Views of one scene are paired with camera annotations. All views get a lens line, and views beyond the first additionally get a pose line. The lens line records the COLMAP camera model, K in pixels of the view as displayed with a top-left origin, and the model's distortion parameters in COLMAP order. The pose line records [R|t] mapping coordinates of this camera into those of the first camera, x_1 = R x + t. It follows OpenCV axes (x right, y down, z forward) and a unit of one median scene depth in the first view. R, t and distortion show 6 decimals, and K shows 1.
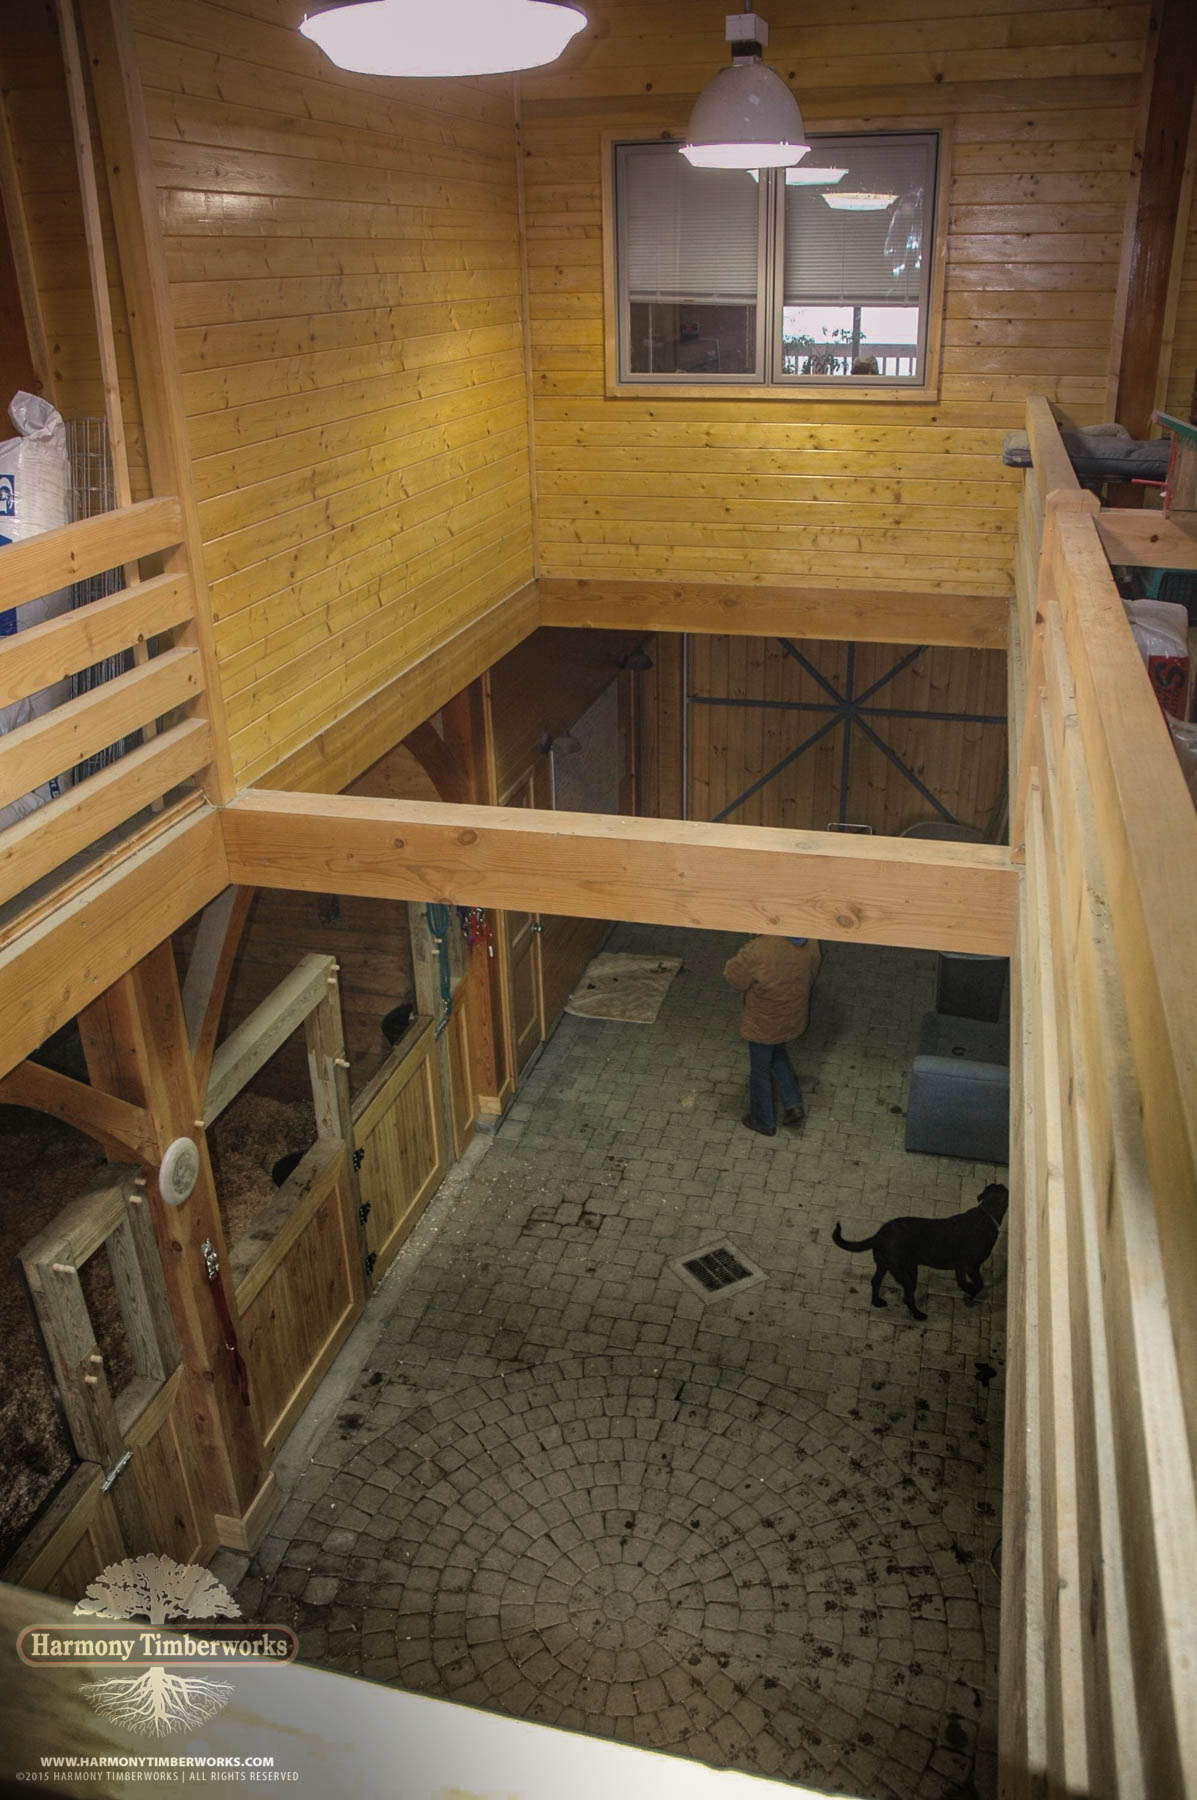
lens RADIAL K [[1394.0, 0, 601.1], [0, 1394.0, 922.2], [0, 0, 1]] dist [-0.182528, 0.165999]
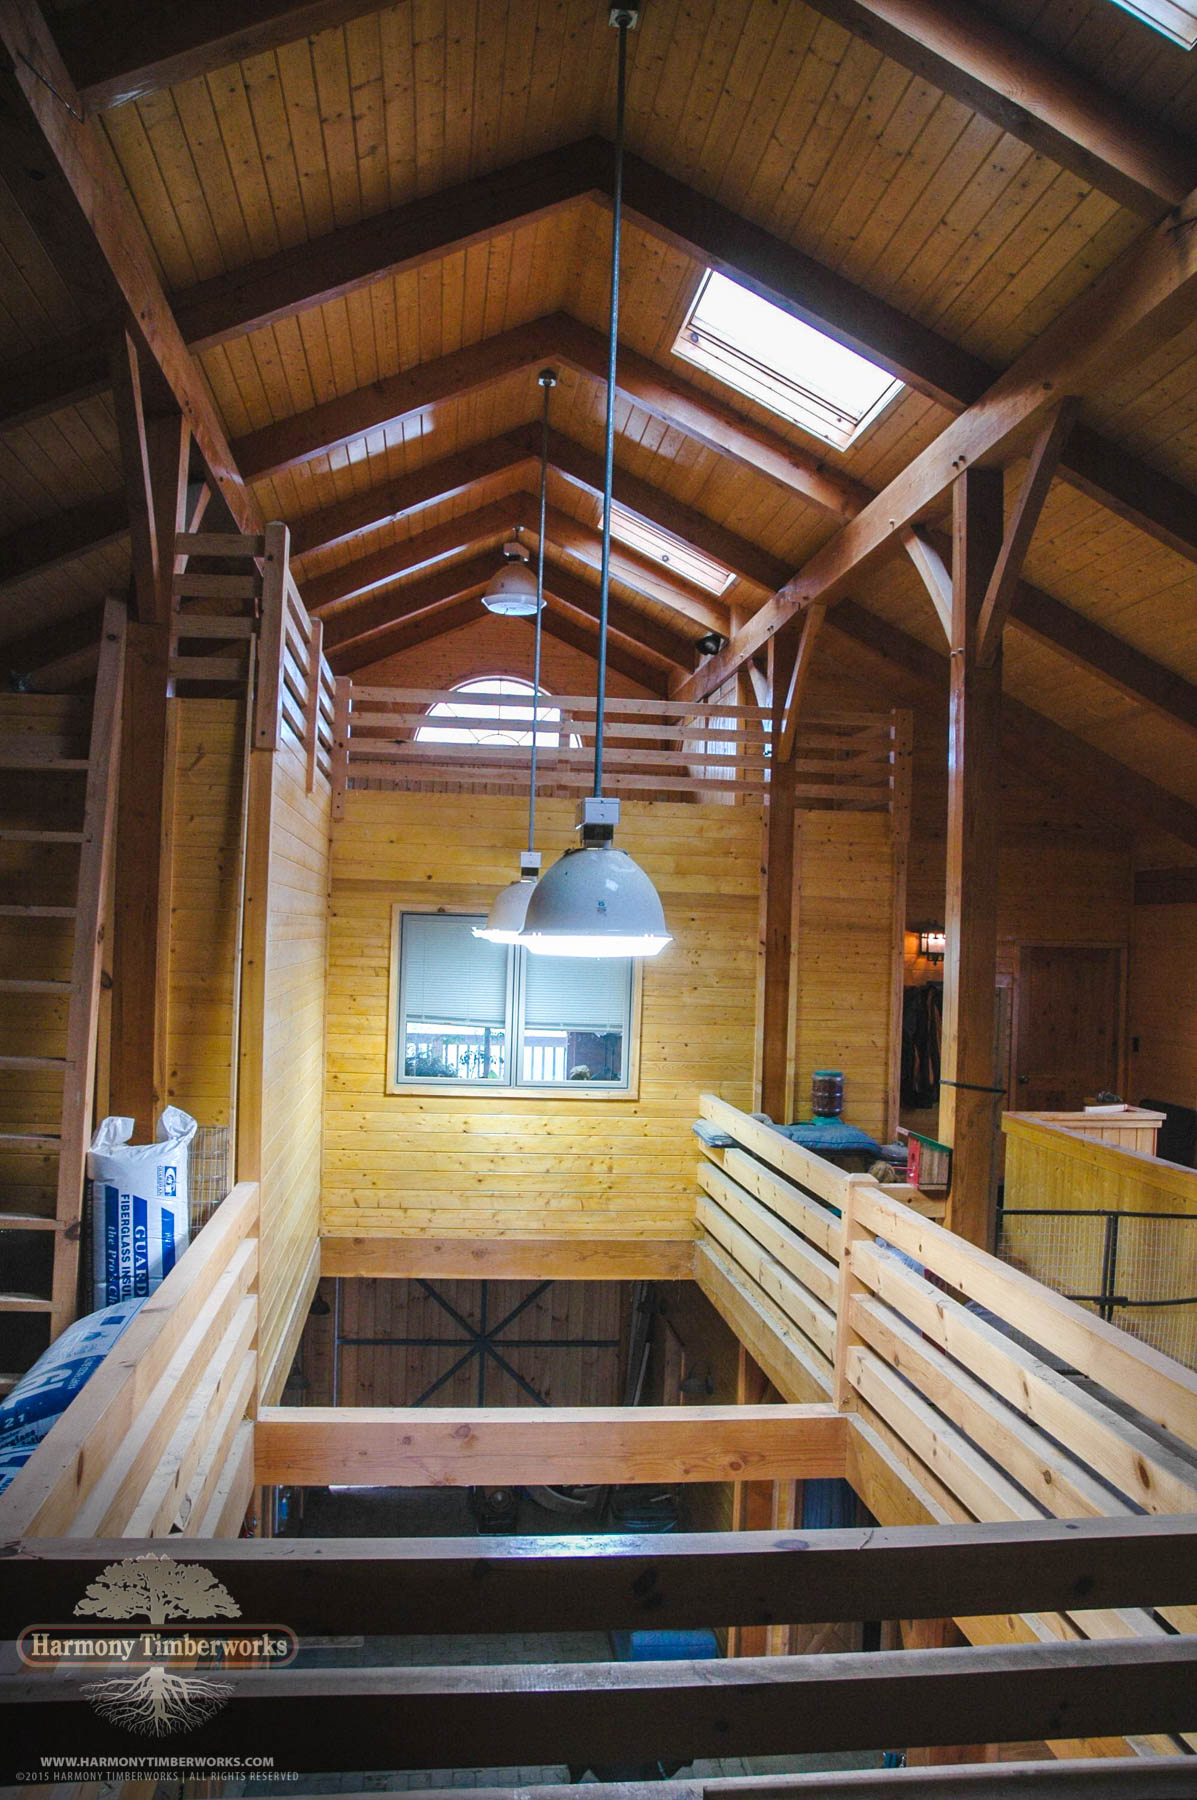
lens RADIAL K [[1394.0, 0, 601.1], [0, 1394.0, 922.2], [0, 0, 1]] dist [-0.182528, 0.165999]
pose [[0.926801, 0.056709, 0.371247, -0.295349], [0.114476, 0.898831, -0.423081, 0.041897], [-0.357681, 0.434611, 0.826545, -0.213616]]
